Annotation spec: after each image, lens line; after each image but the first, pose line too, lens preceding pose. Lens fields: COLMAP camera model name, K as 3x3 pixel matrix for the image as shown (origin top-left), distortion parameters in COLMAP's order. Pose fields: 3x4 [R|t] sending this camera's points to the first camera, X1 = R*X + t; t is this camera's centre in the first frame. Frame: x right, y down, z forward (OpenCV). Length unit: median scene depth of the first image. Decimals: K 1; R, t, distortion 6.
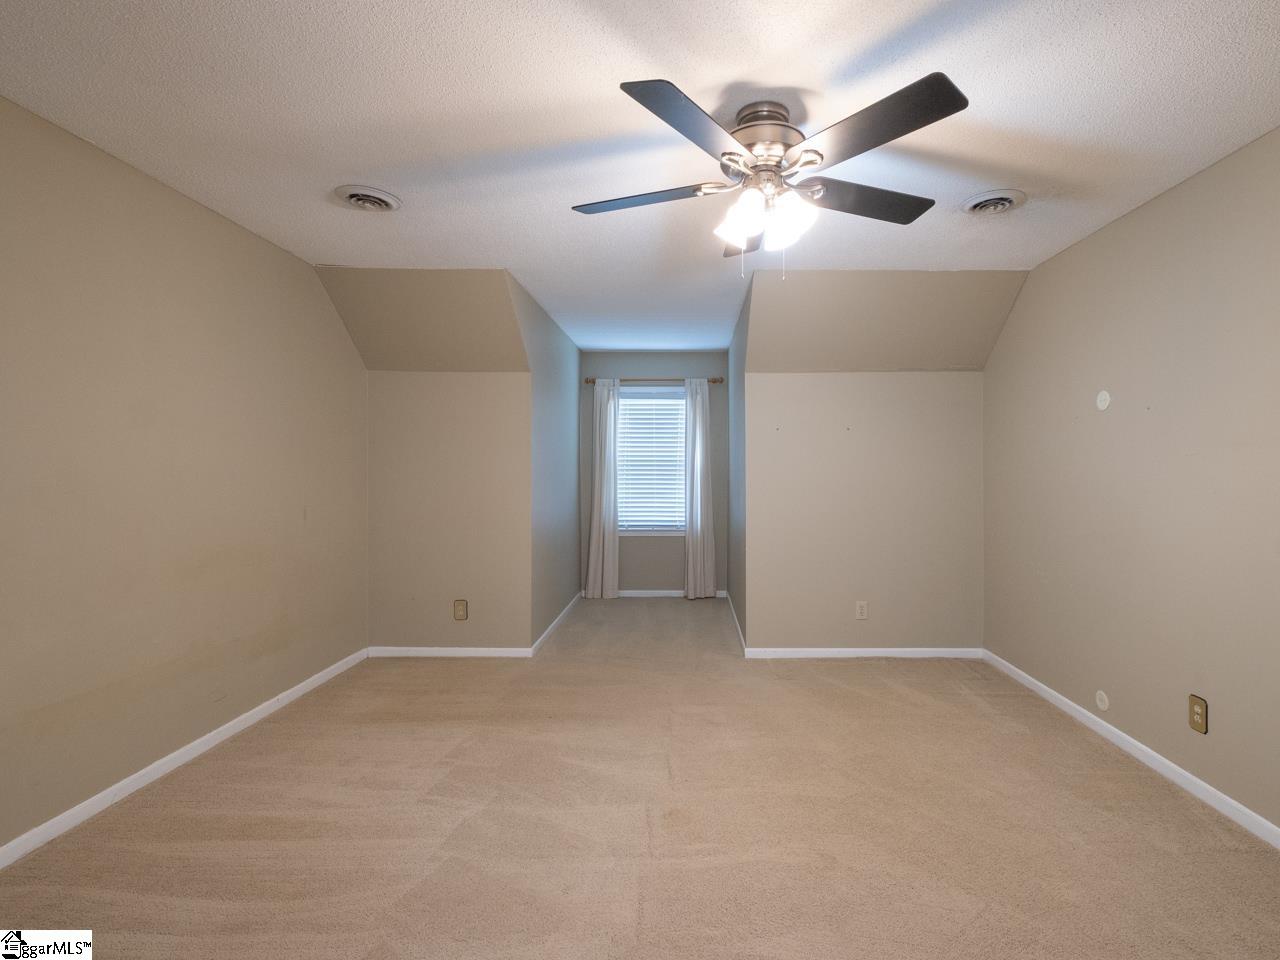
lens RADIAL K [[658.3, 0, 642.0], [0, 658.3, 479.2], [0, 0, 1]] dist [0.000013, -0.002283]
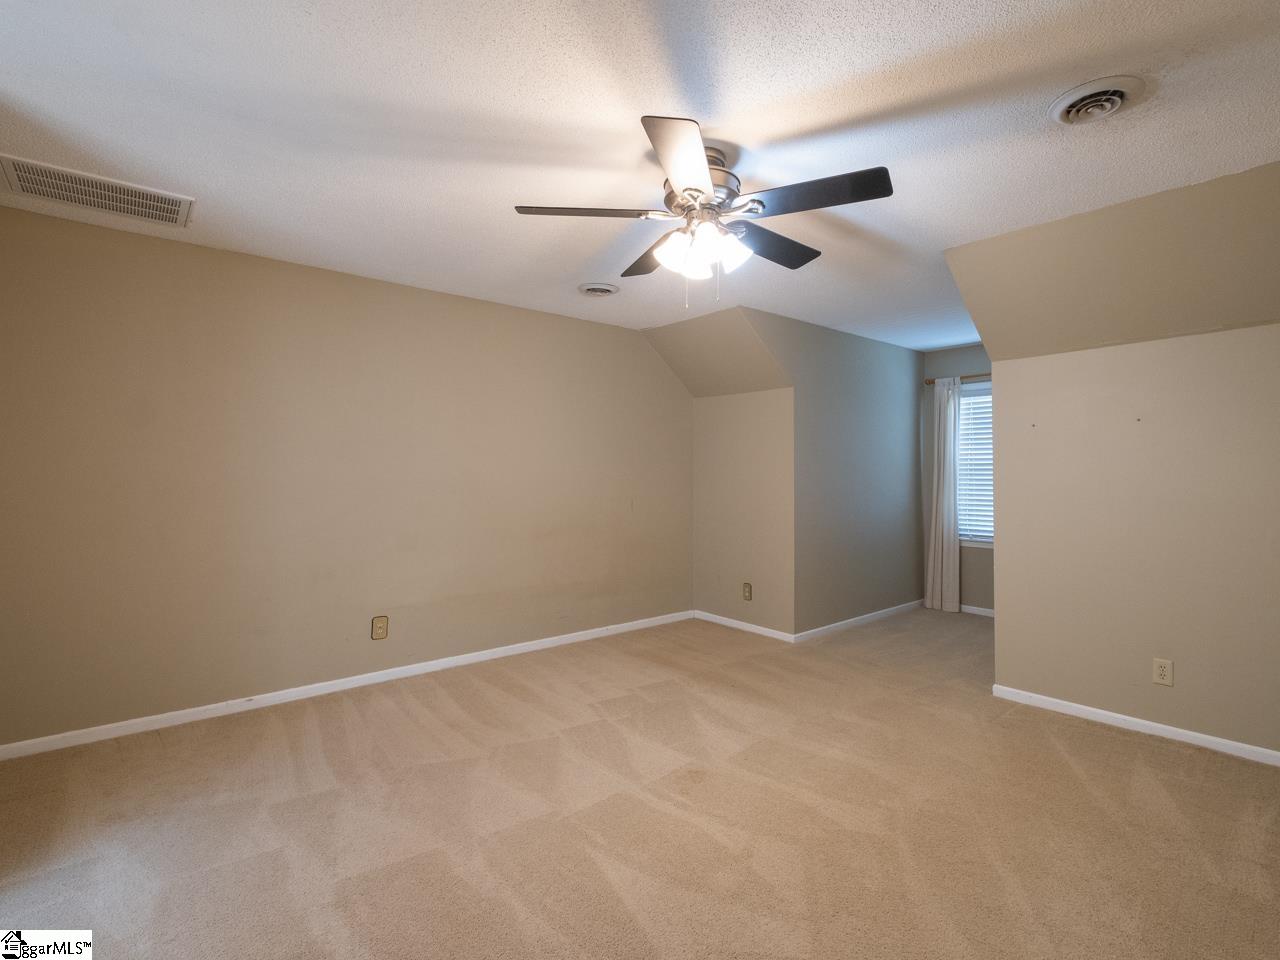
lens RADIAL K [[626.0, 0, 639.5], [0, 626.0, 475.0], [0, 0, 1]] dist [0.006203, -0.007245]
pose [[0.648921, 0.005515, -0.760836, 0.464560], [-0.013883, 0.999893, -0.004594, -0.004488], [0.760729, 0.013544, 0.648928, 0.114148]]
